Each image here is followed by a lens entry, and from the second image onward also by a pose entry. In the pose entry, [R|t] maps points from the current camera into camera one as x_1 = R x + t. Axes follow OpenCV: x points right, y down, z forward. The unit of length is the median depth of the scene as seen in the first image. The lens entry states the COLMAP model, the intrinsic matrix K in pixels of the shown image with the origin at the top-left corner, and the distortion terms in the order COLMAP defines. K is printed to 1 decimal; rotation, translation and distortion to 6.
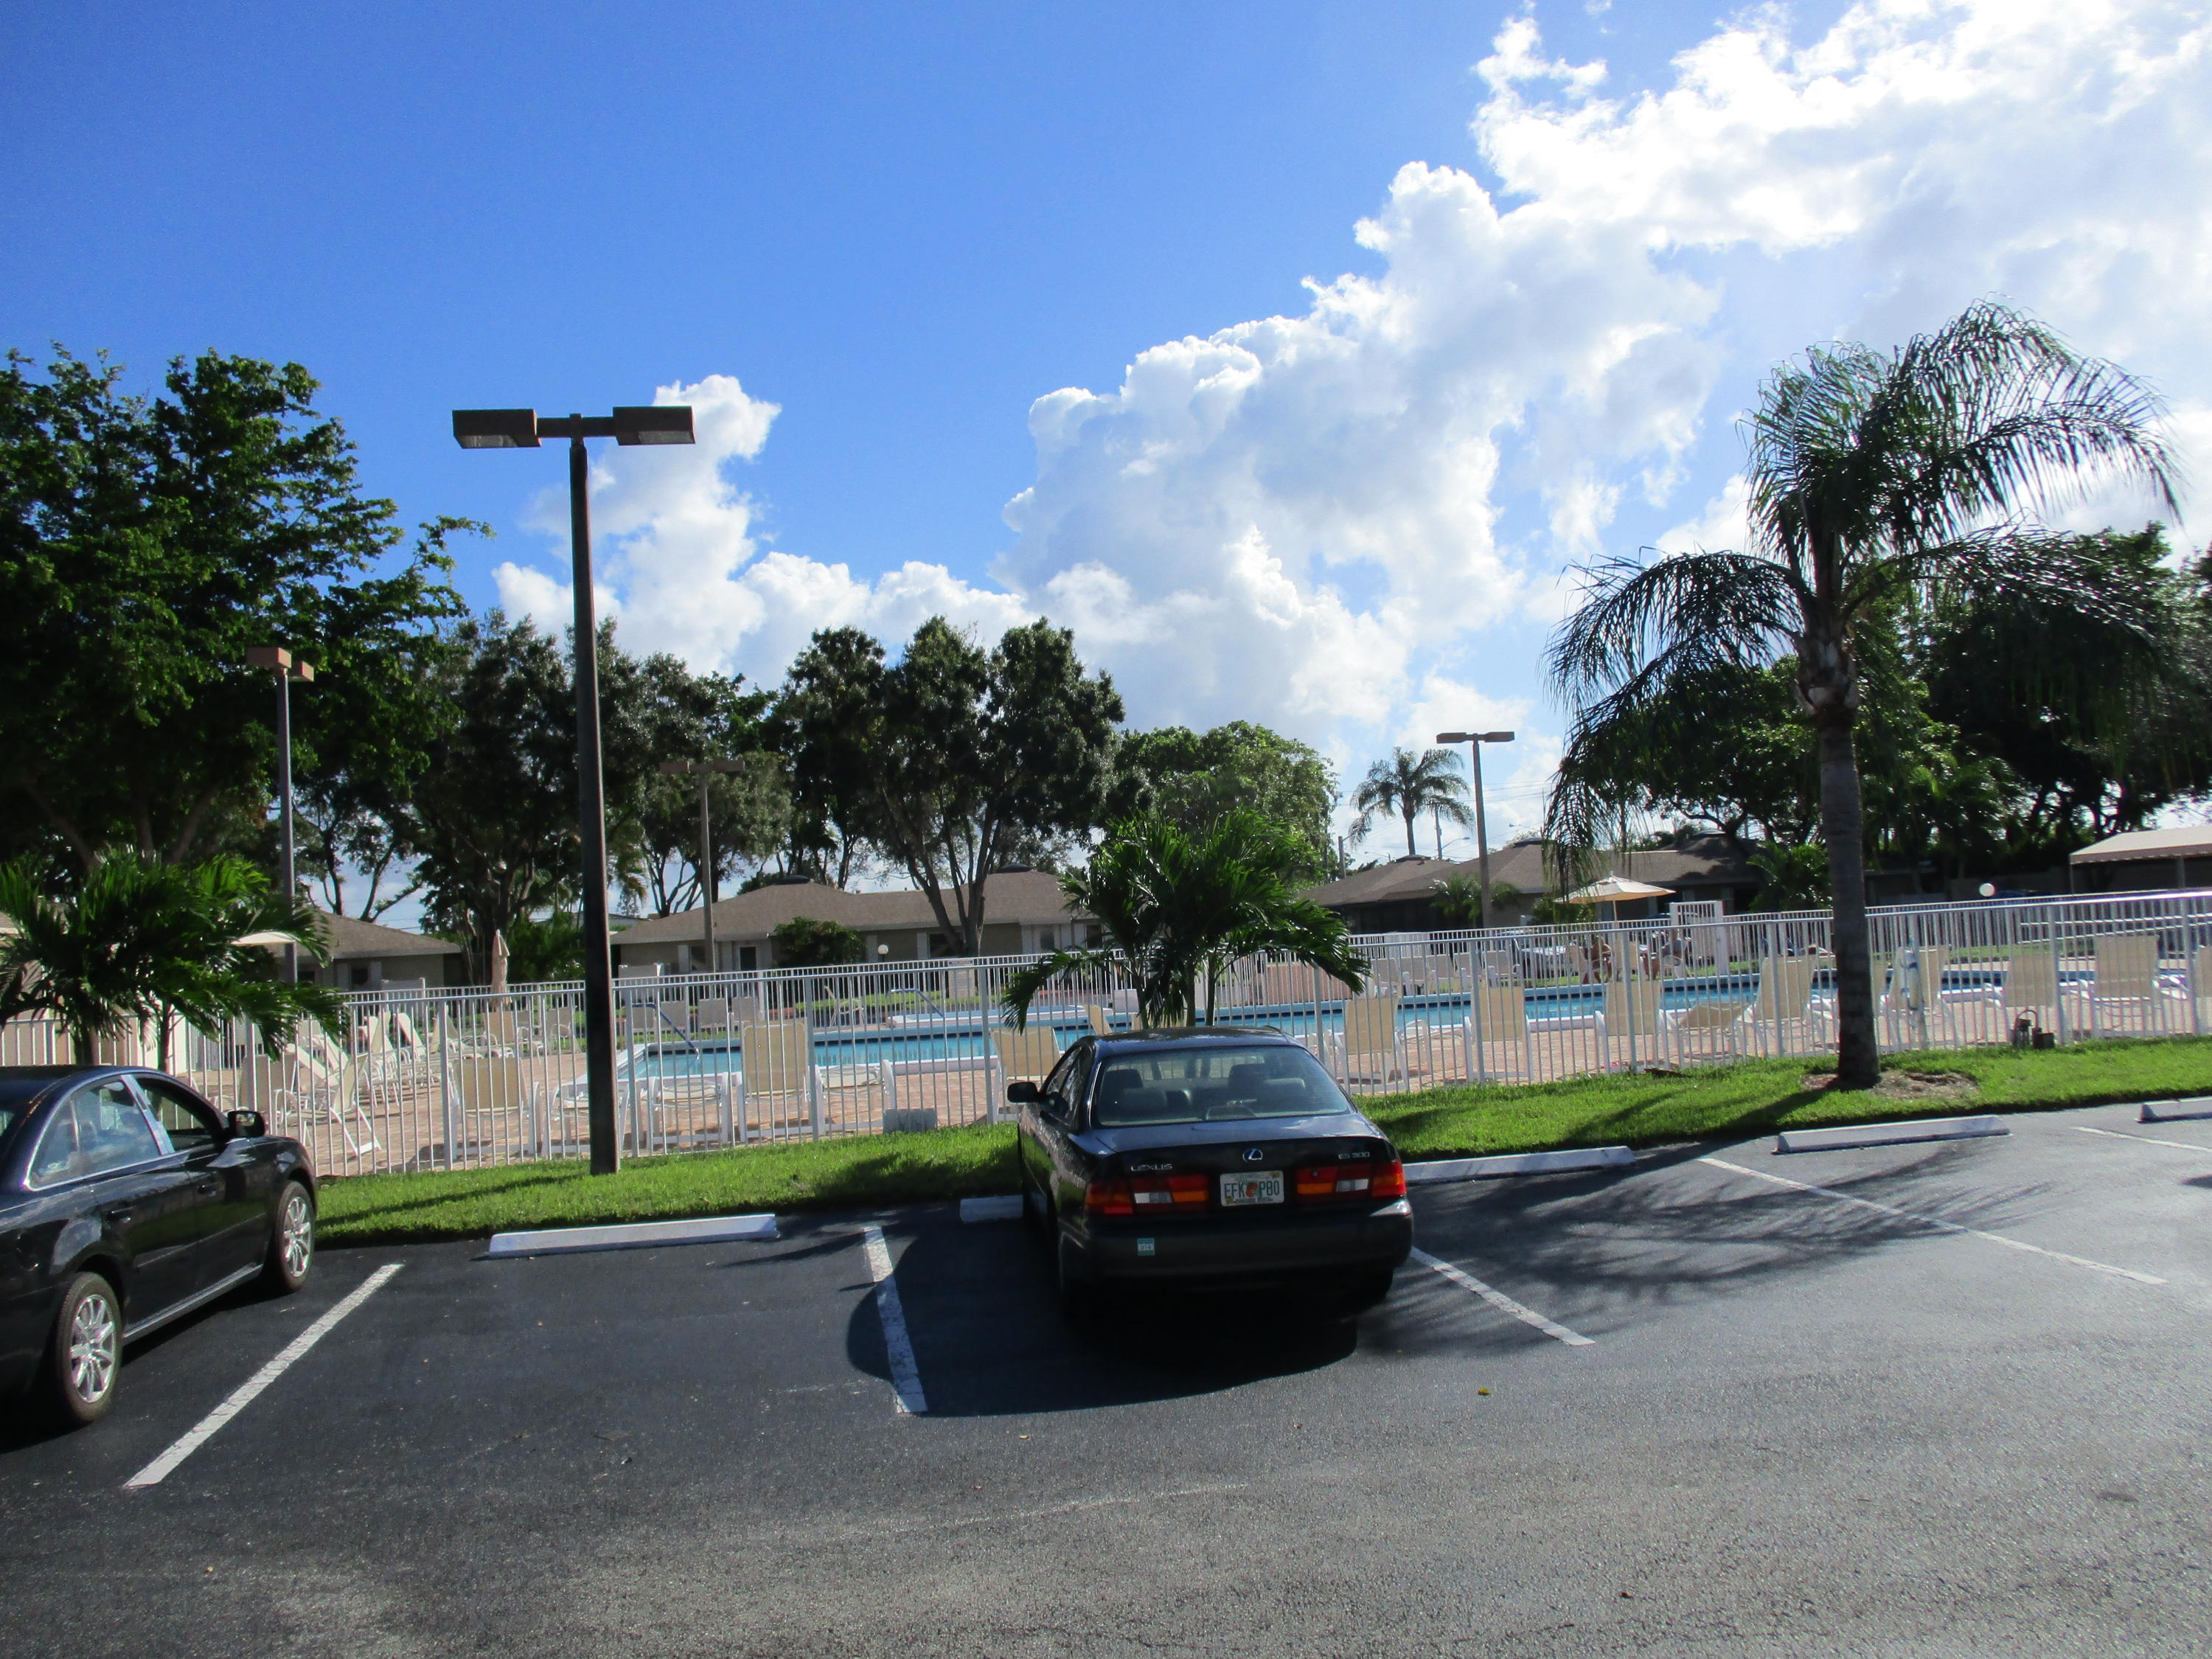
lens RADIAL K [[1852.9, 0, 1111.6], [0, 1852.9, 836.9], [0, 0, 1]] dist [-0.005288, 0.015028]
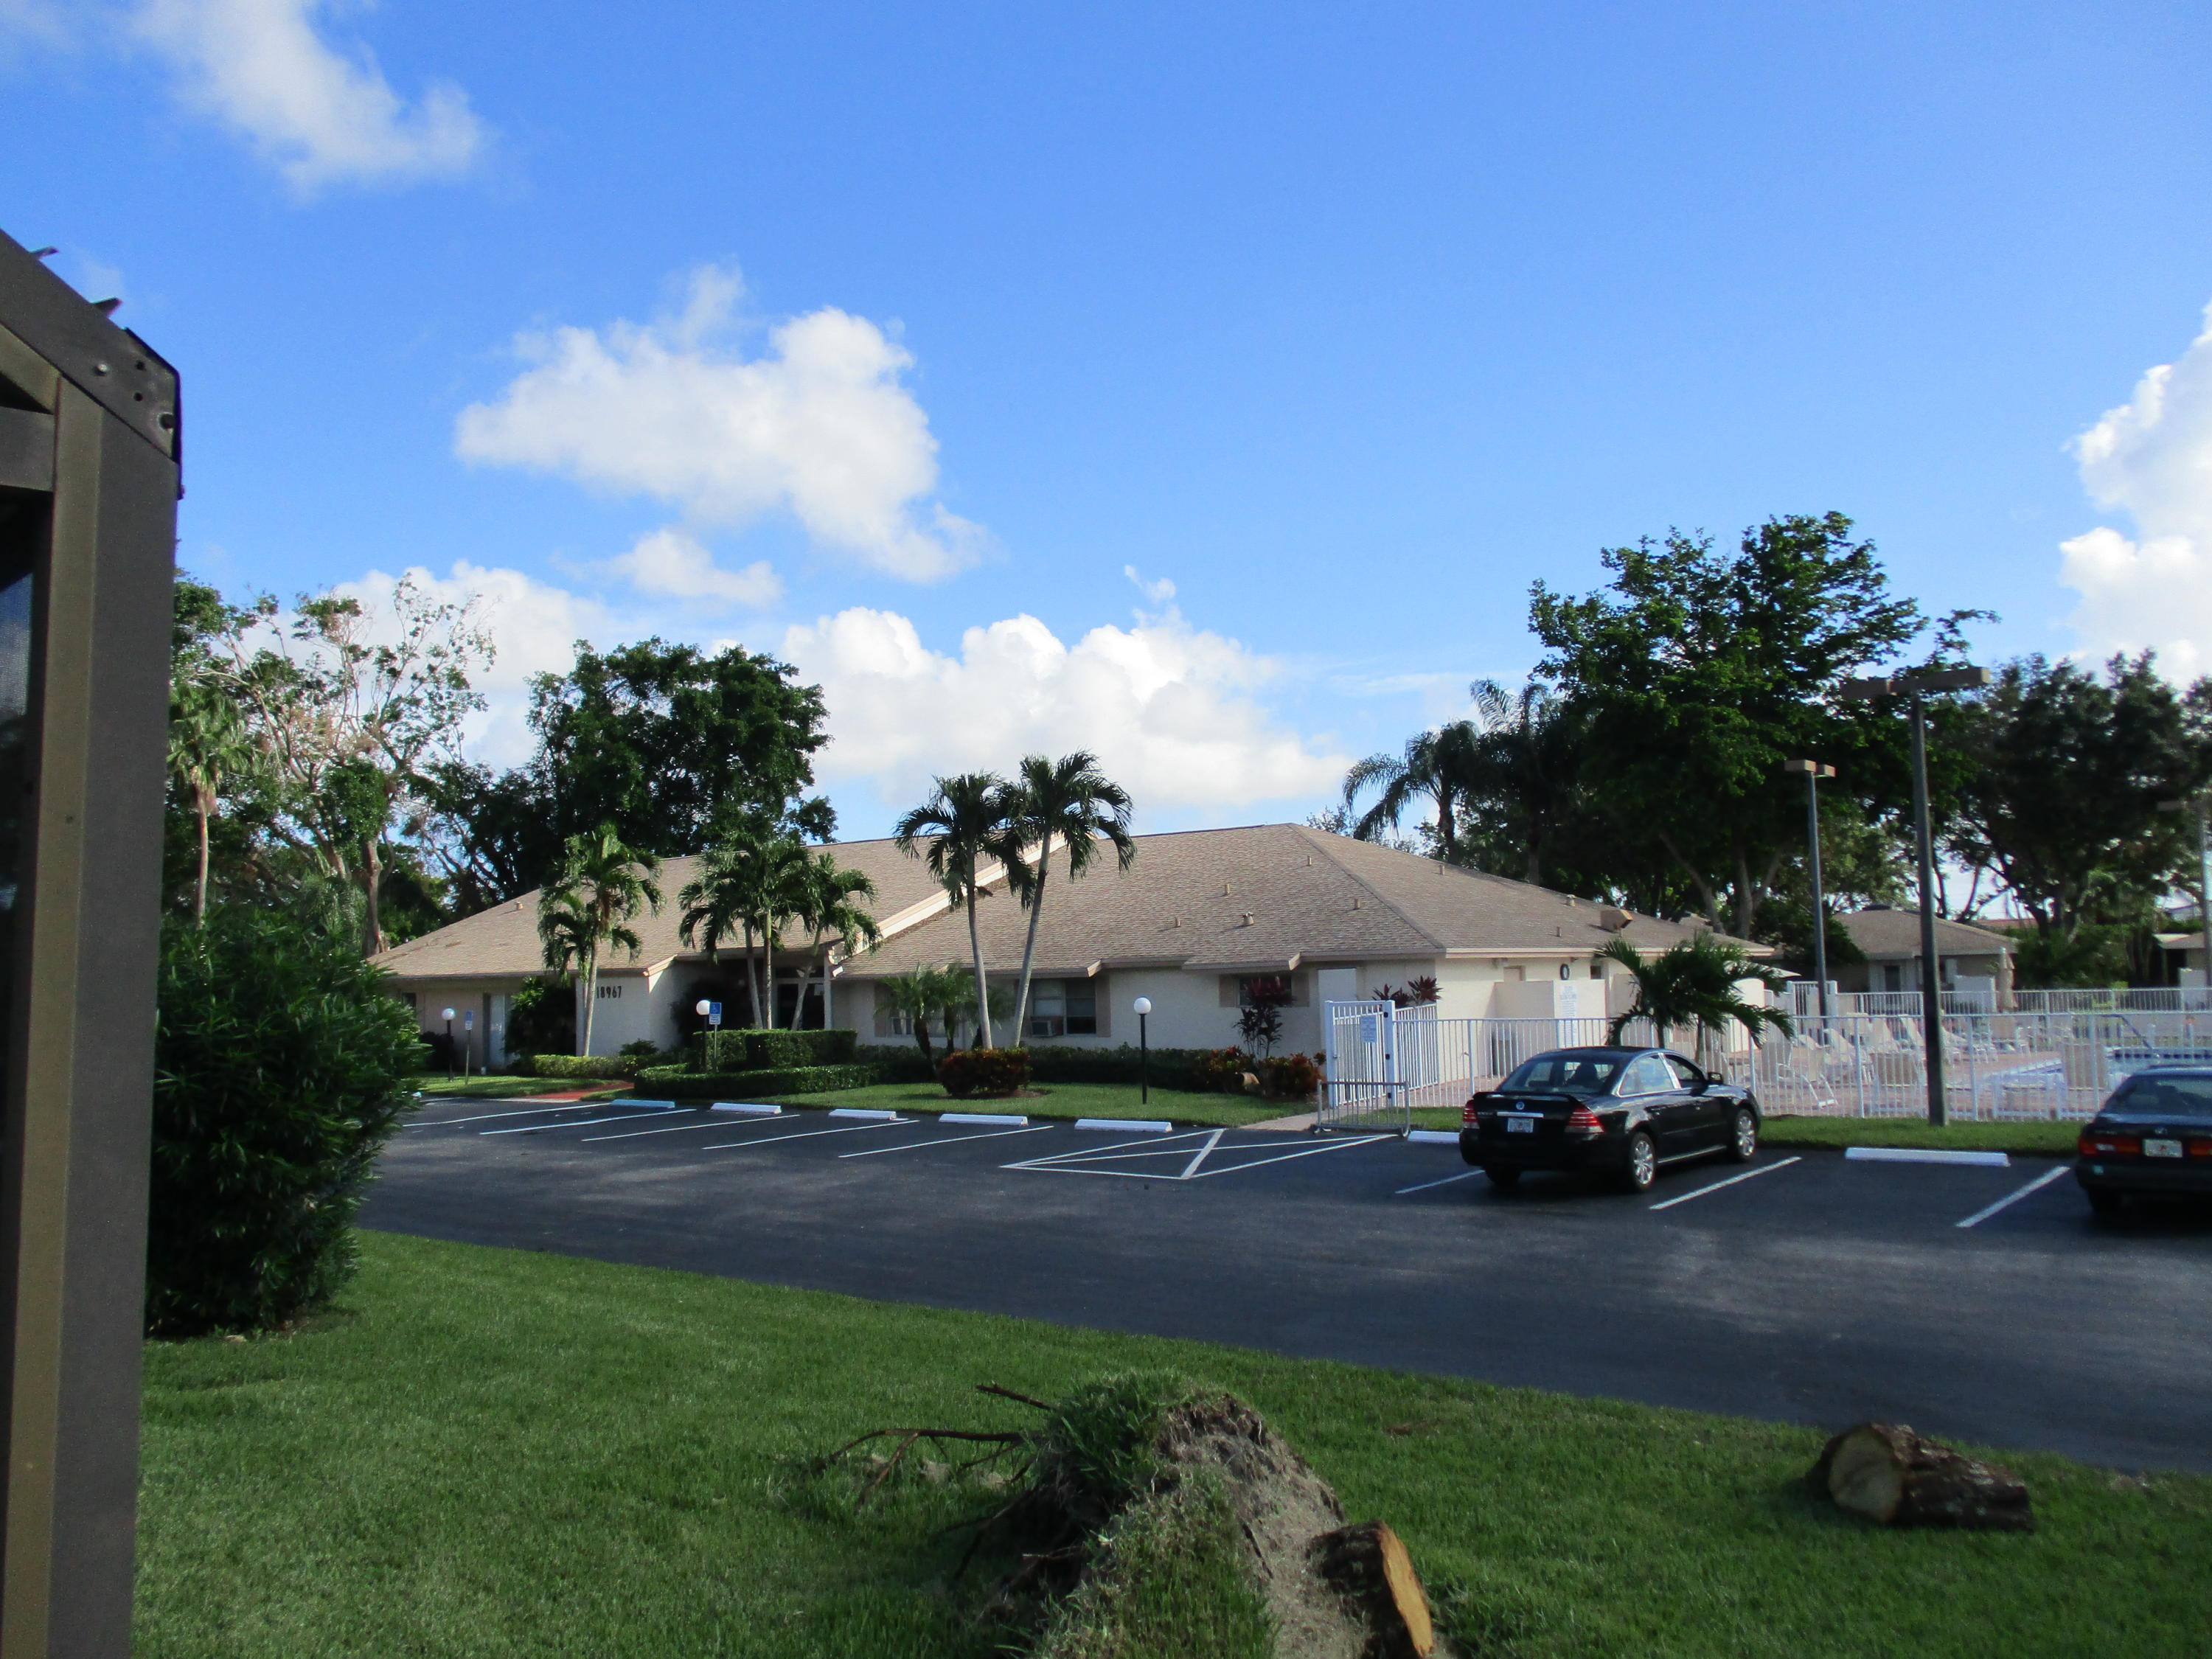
lens RADIAL K [[1852.9, 0, 1114.1], [0, 1852.9, 816.9], [0, 0, 1]] dist [-0.005288, 0.015028]
pose [[0.671195, -0.029890, -0.740678, 0.182721], [0.031120, 0.999442, -0.012131, -0.039649], [0.740628, -0.014908, 0.671750, -0.262155]]
